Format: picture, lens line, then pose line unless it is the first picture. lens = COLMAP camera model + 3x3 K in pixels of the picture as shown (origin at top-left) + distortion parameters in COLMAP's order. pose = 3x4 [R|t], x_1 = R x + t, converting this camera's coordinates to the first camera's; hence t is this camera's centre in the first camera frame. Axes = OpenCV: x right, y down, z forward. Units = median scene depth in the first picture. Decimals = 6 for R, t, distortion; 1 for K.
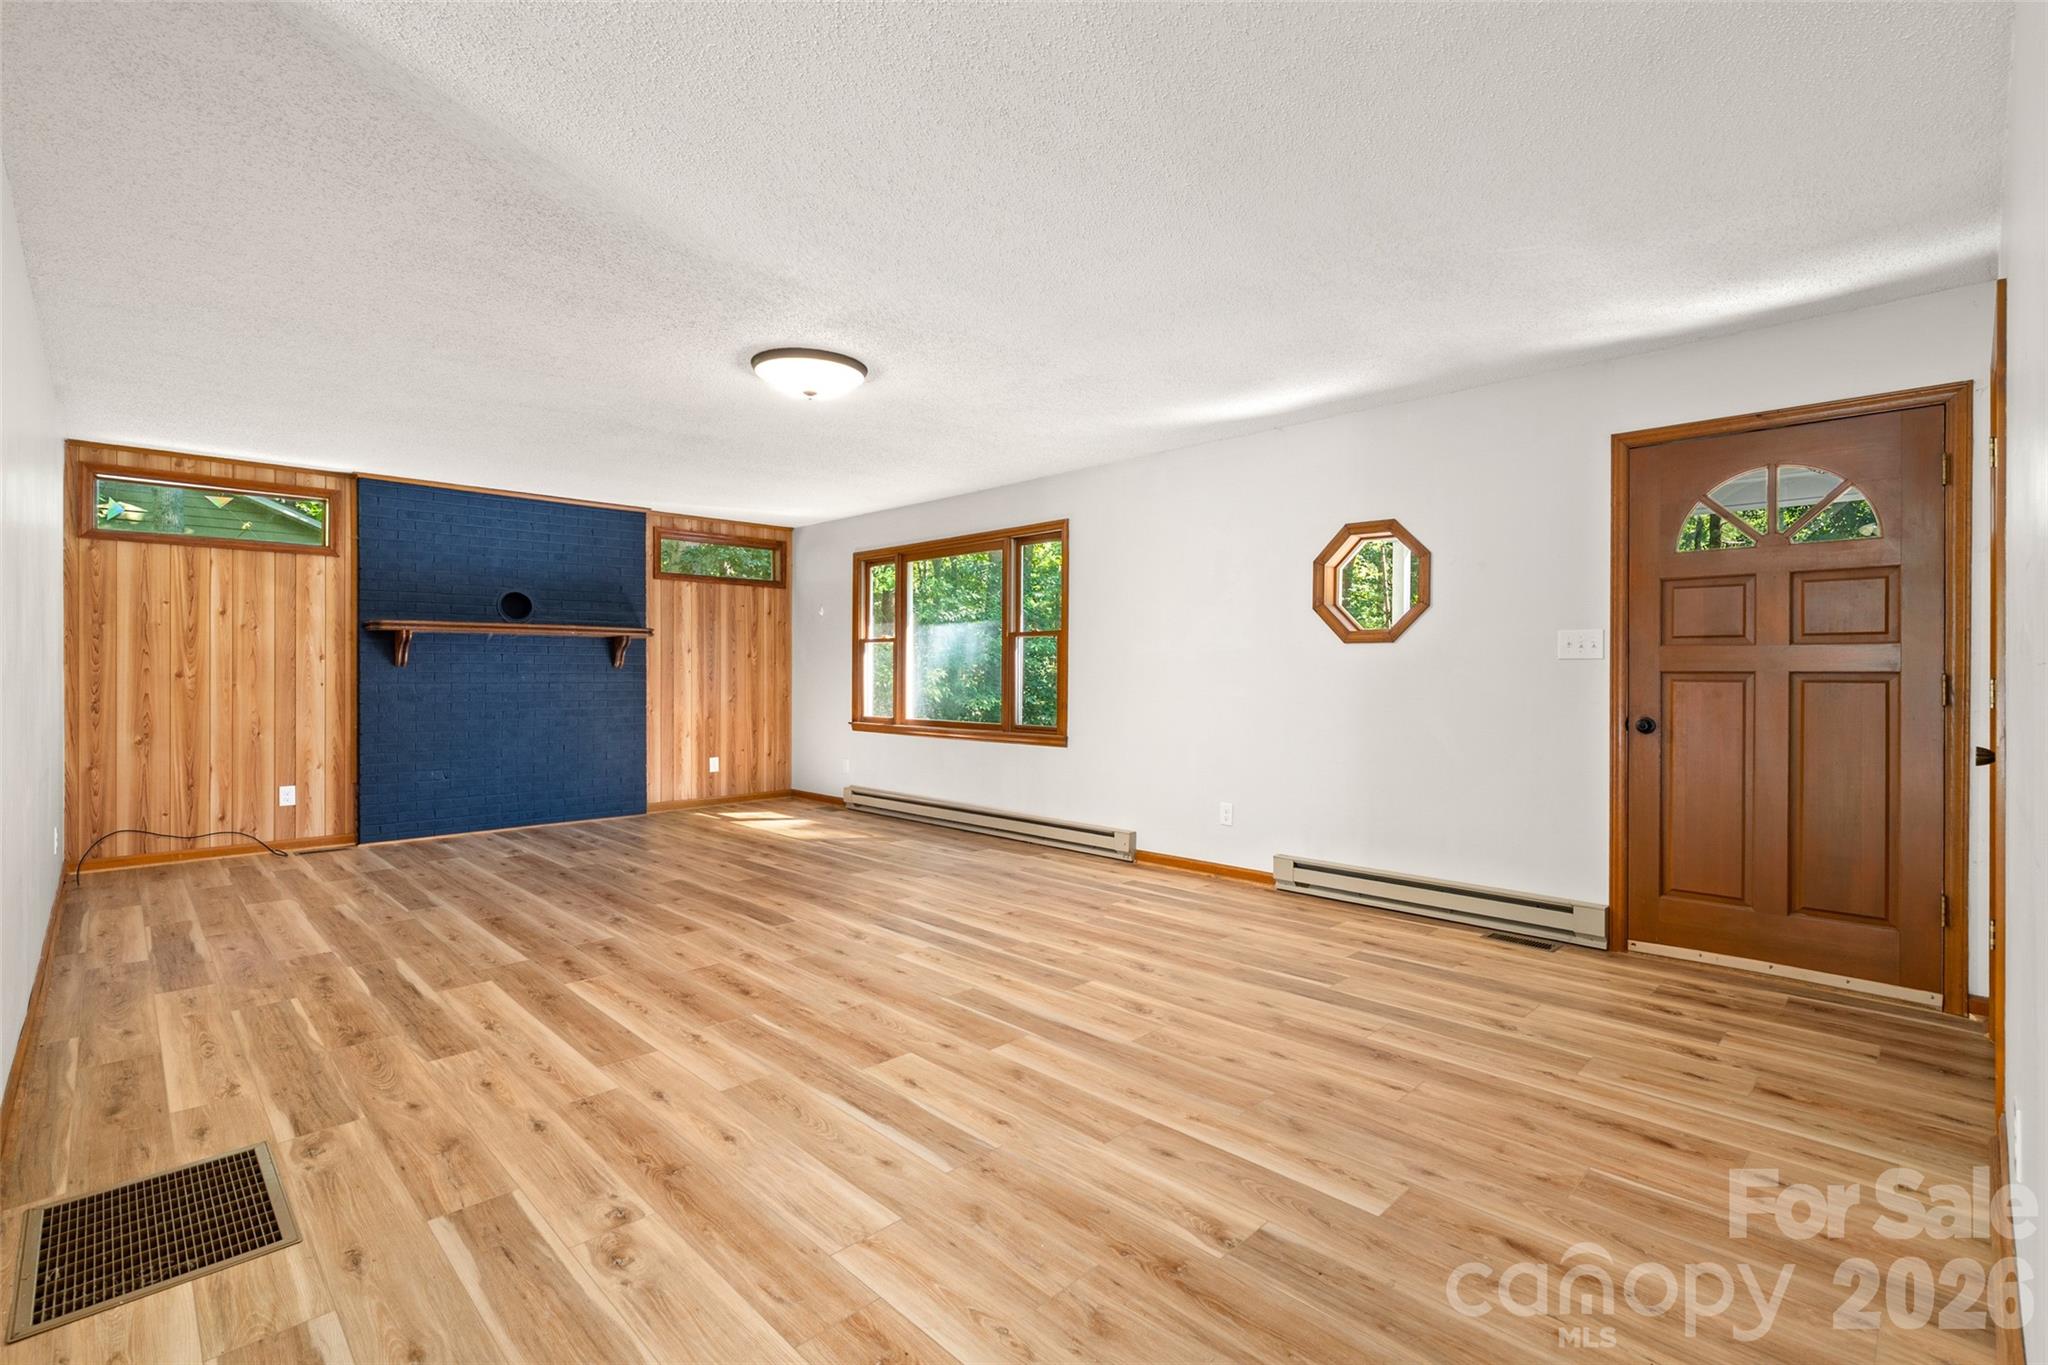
lens RADIAL K [[924.3, 0, 1019.8], [0, 924.3, 682.4], [0, 0, 1]] dist [-0.007500, 0.000686]
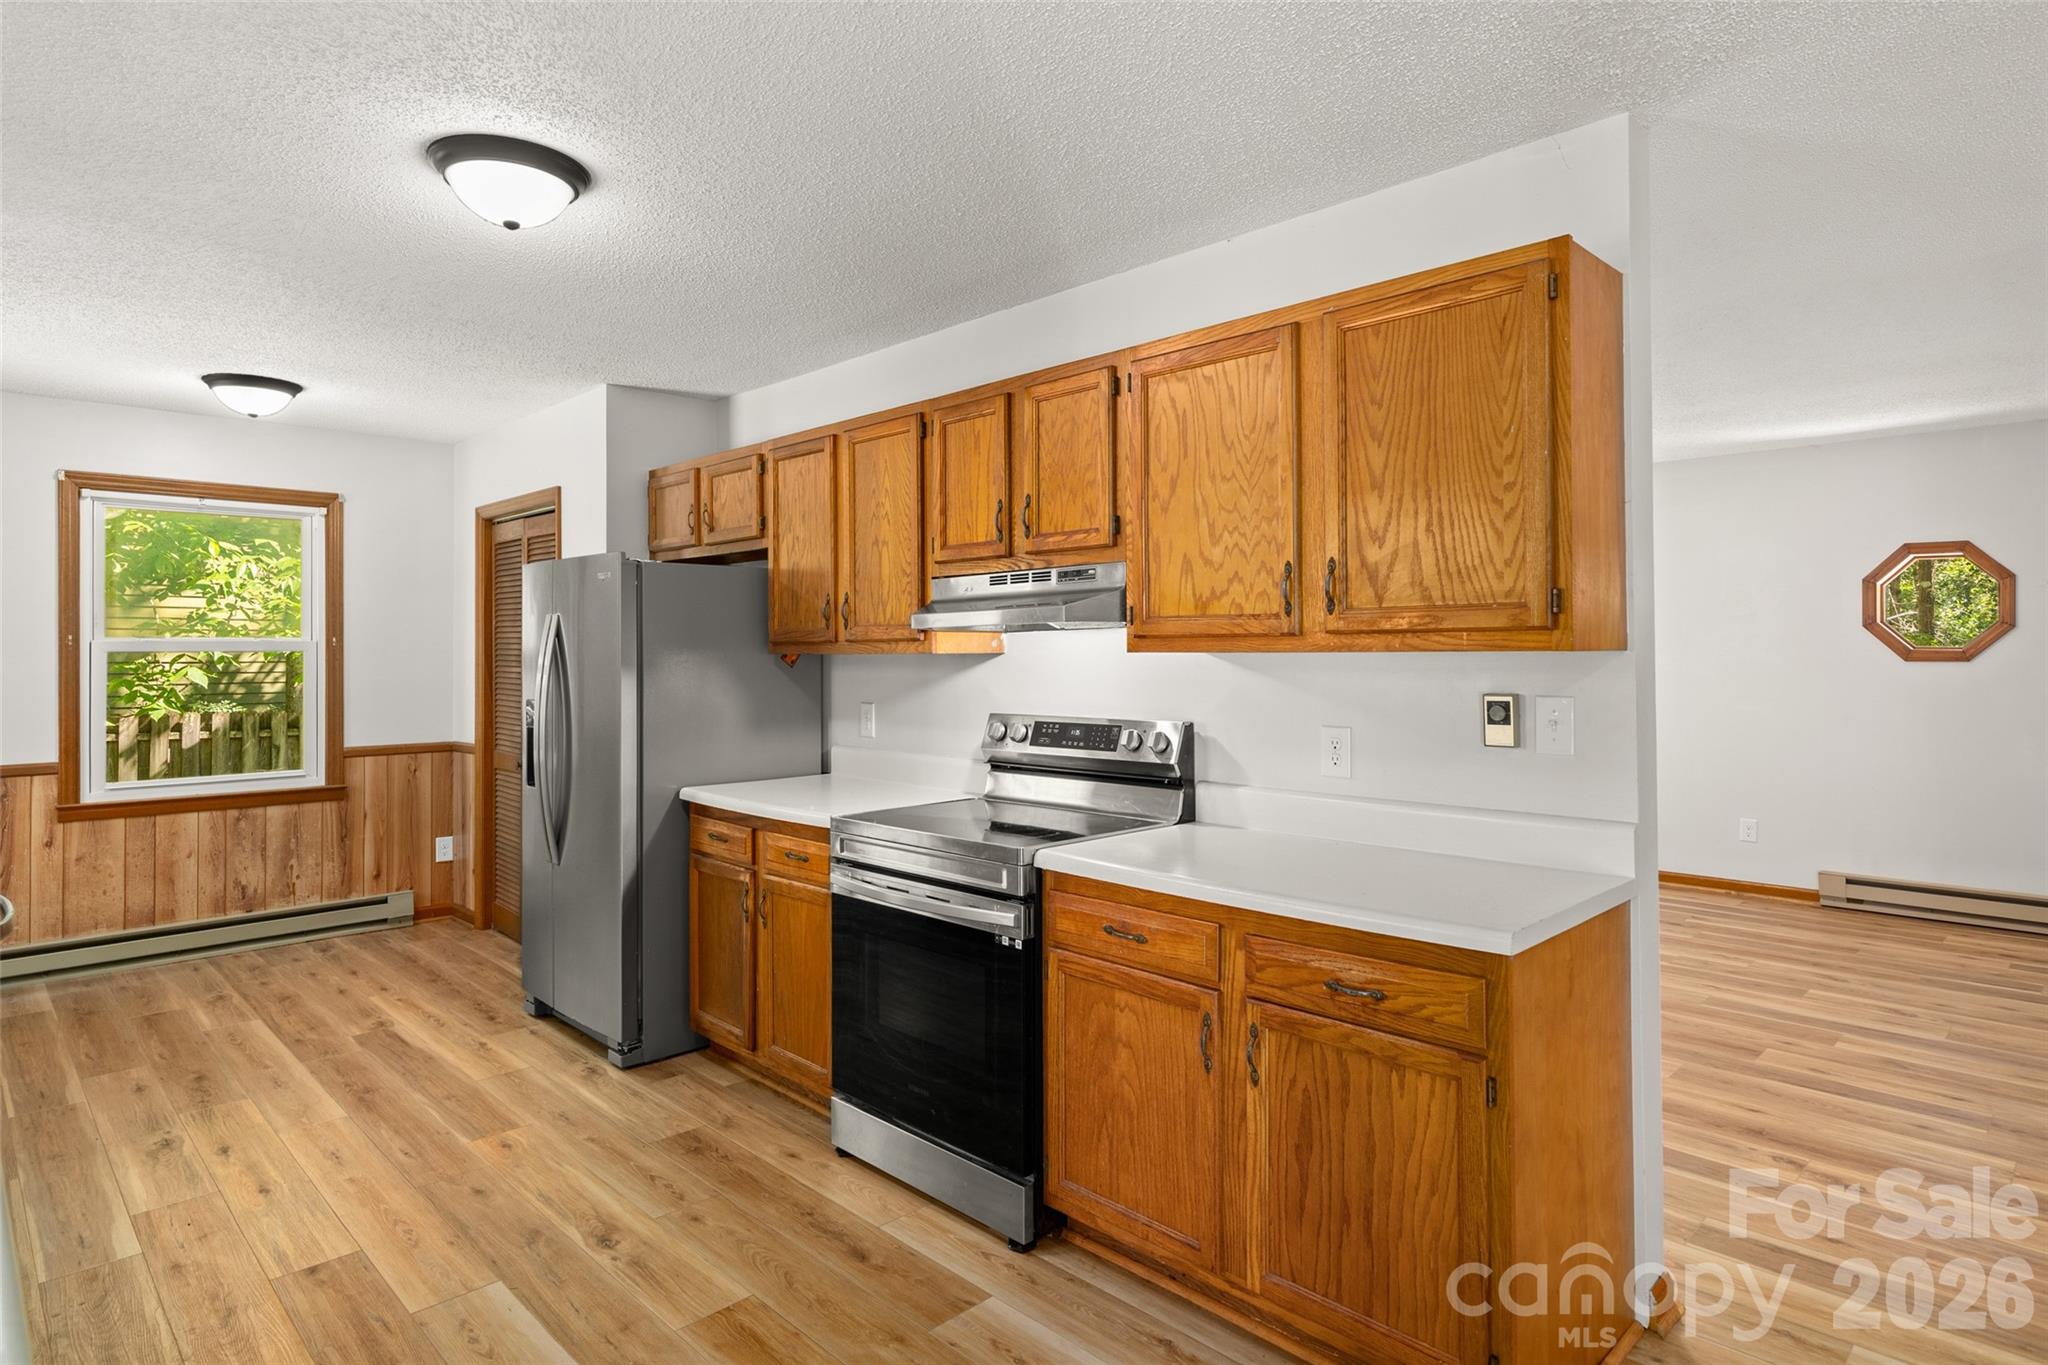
lens RADIAL K [[1106.0, 0, 1029.7], [0, 1106.0, 650.5], [0, 0, 1]] dist [0.015586, -0.010506]
pose [[0.999977, -0.004500, 0.005124, -0.768292], [0.004581, 0.999860, -0.016066, -0.048847], [-0.005051, 0.016089, 0.999858, -0.267541]]
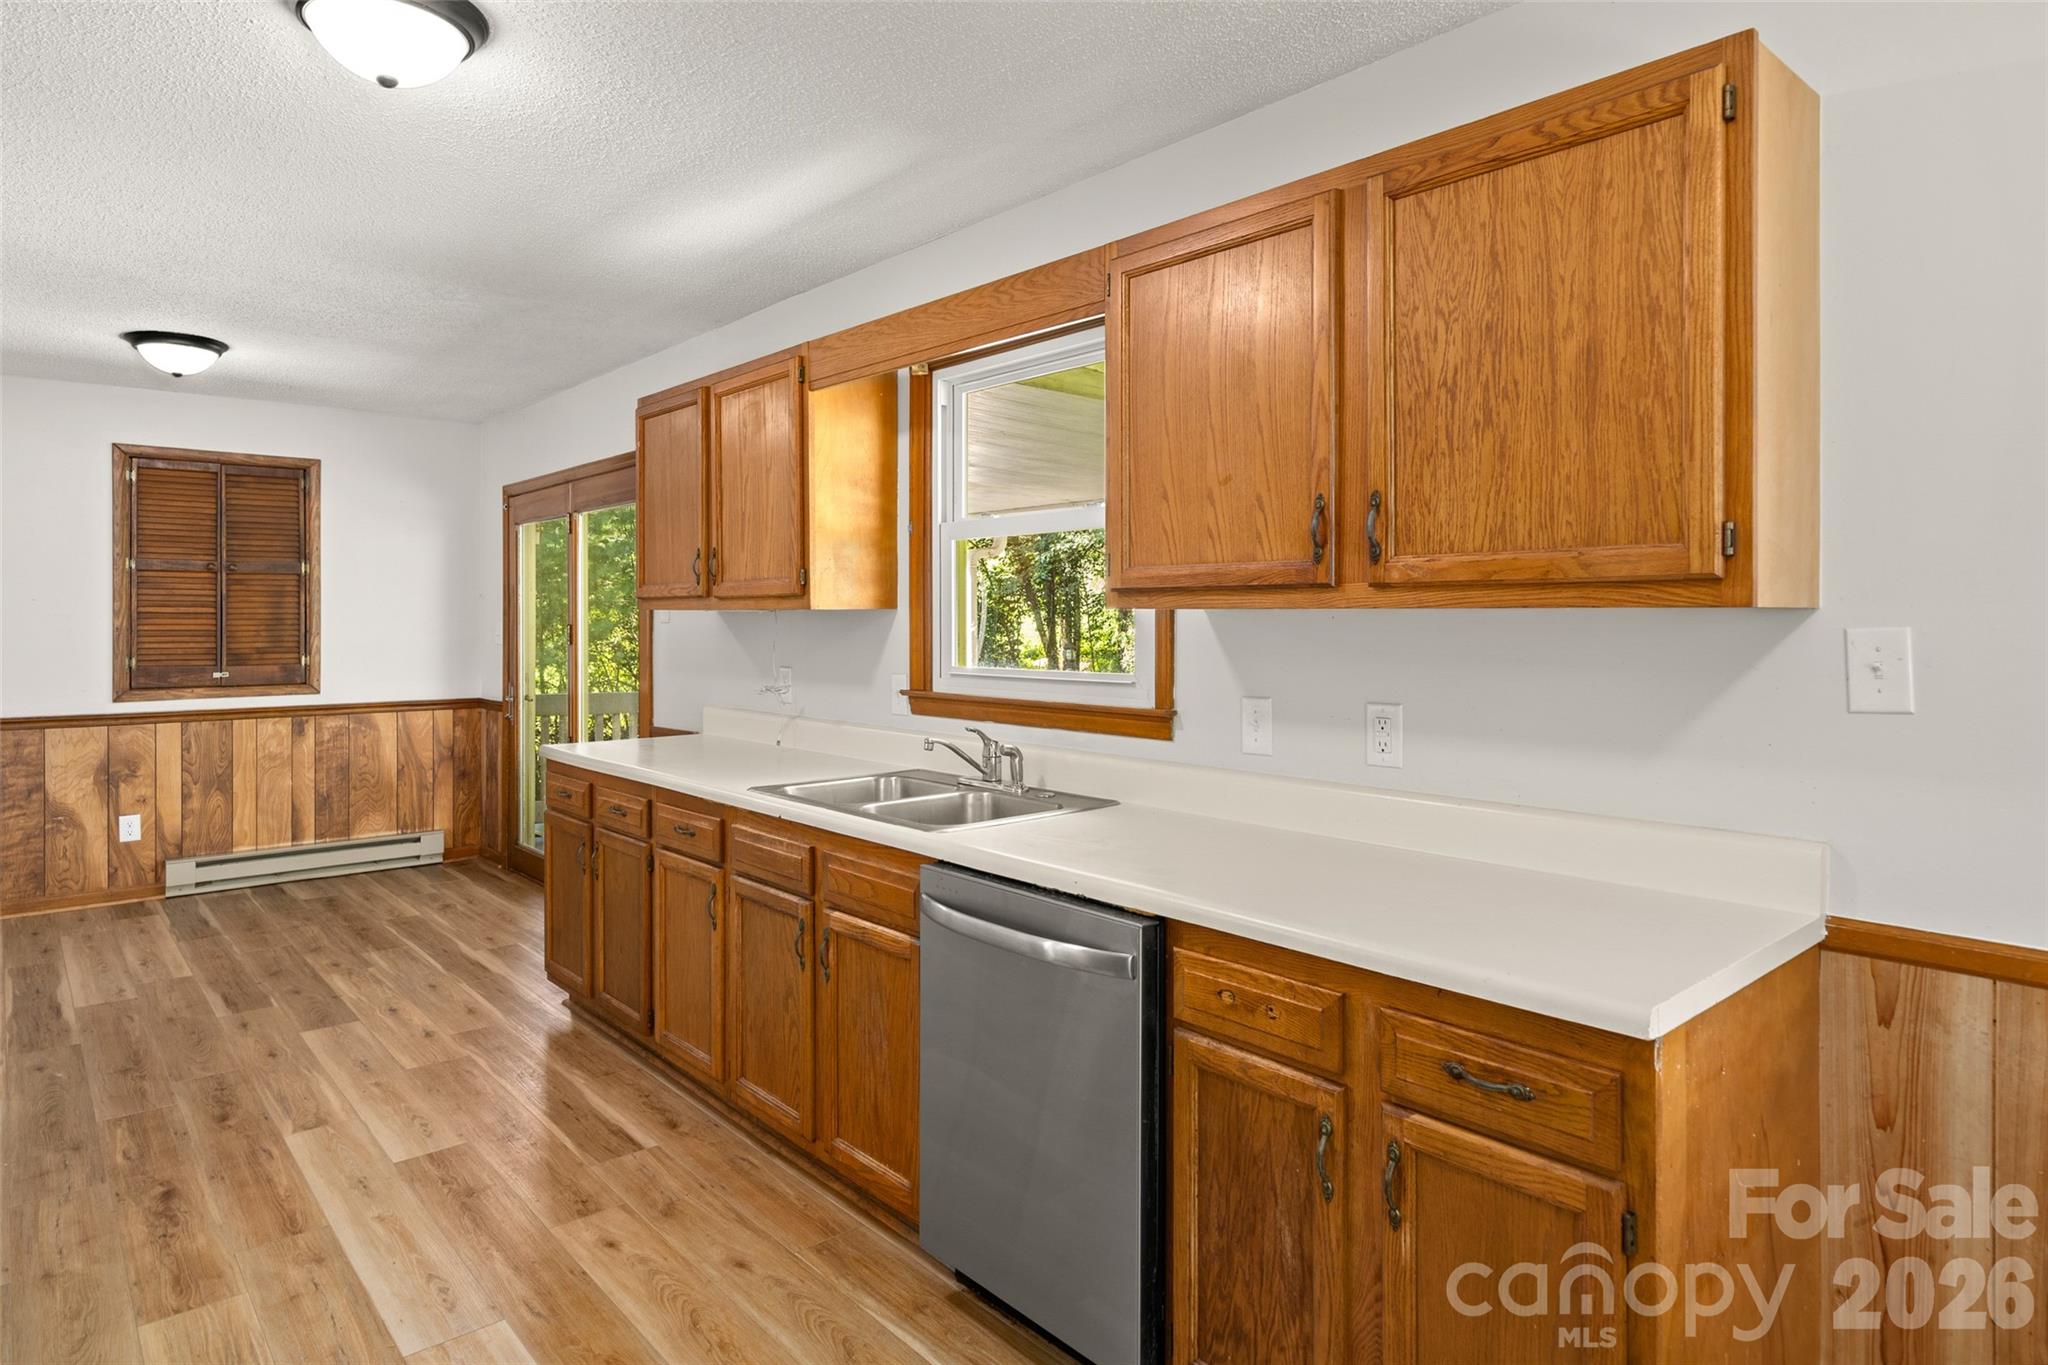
lens RADIAL K [[1199.1, 0, 1051.3], [0, 1199.1, 617.7], [0, 0, 1]] dist [-0.000088, 0.000431]
pose [[-0.998505, 0.000574, 0.054661, -1.423855], [0.001409, 0.999883, 0.015239, -0.065286], [-0.054646, 0.015293, -0.998389, 0.950931]]
